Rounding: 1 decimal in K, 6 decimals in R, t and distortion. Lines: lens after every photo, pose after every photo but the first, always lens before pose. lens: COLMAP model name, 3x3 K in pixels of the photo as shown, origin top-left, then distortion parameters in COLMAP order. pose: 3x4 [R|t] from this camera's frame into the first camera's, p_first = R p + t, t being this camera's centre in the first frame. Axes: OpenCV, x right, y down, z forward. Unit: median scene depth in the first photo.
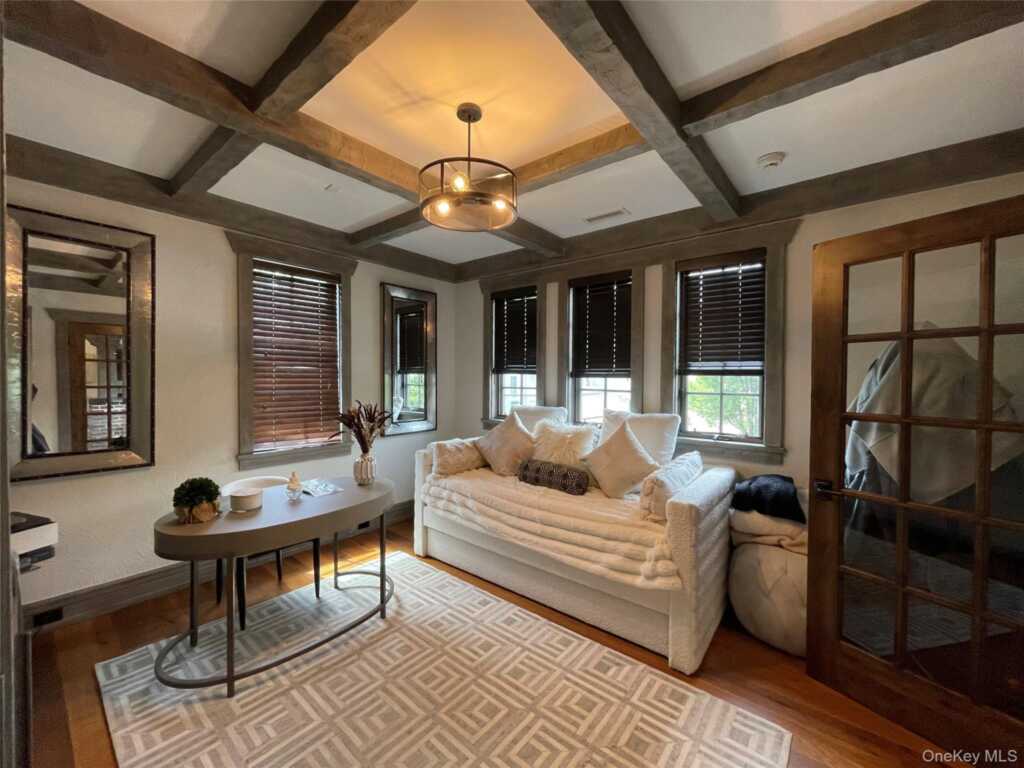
lens RADIAL K [[414.1, 0, 508.3], [0, 414.1, 384.0], [0, 0, 1]] dist [-0.001084, 0.002488]
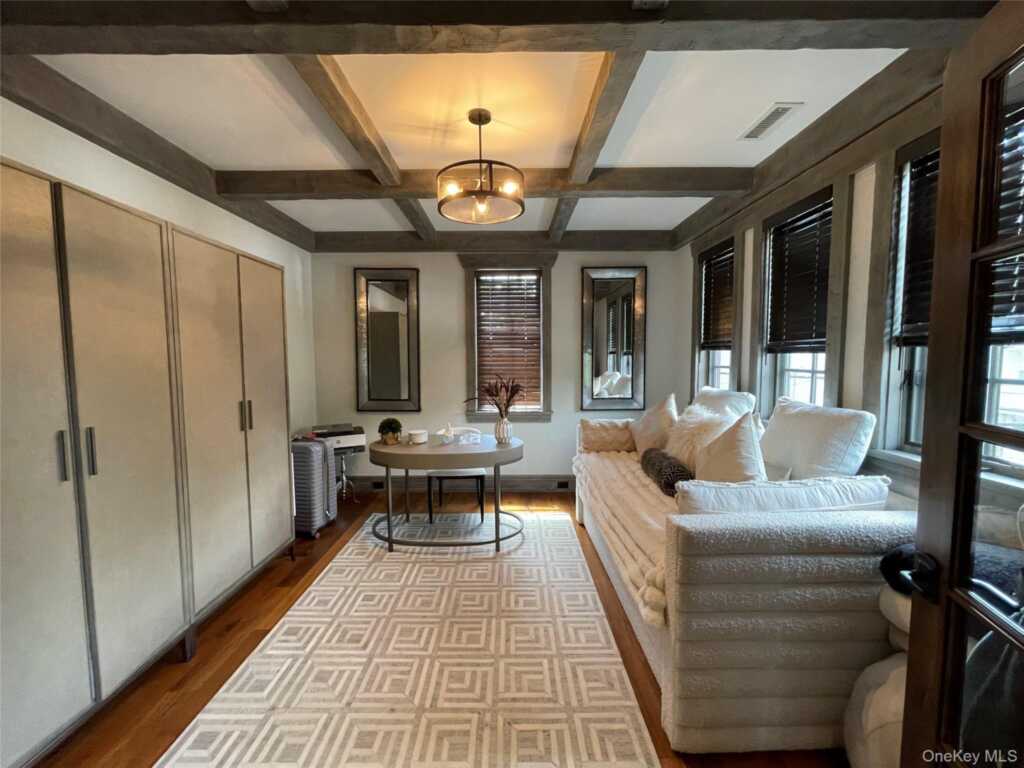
lens RADIAL K [[412.5, 0, 509.1], [0, 412.5, 384.3], [0, 0, 1]] dist [-0.002661, -0.000126]
pose [[0.636751, 0.042139, -0.769917, 0.520990], [-0.002598, 0.998617, 0.052508, 0.002265], [0.771065, -0.031434, 0.635980, 0.207881]]
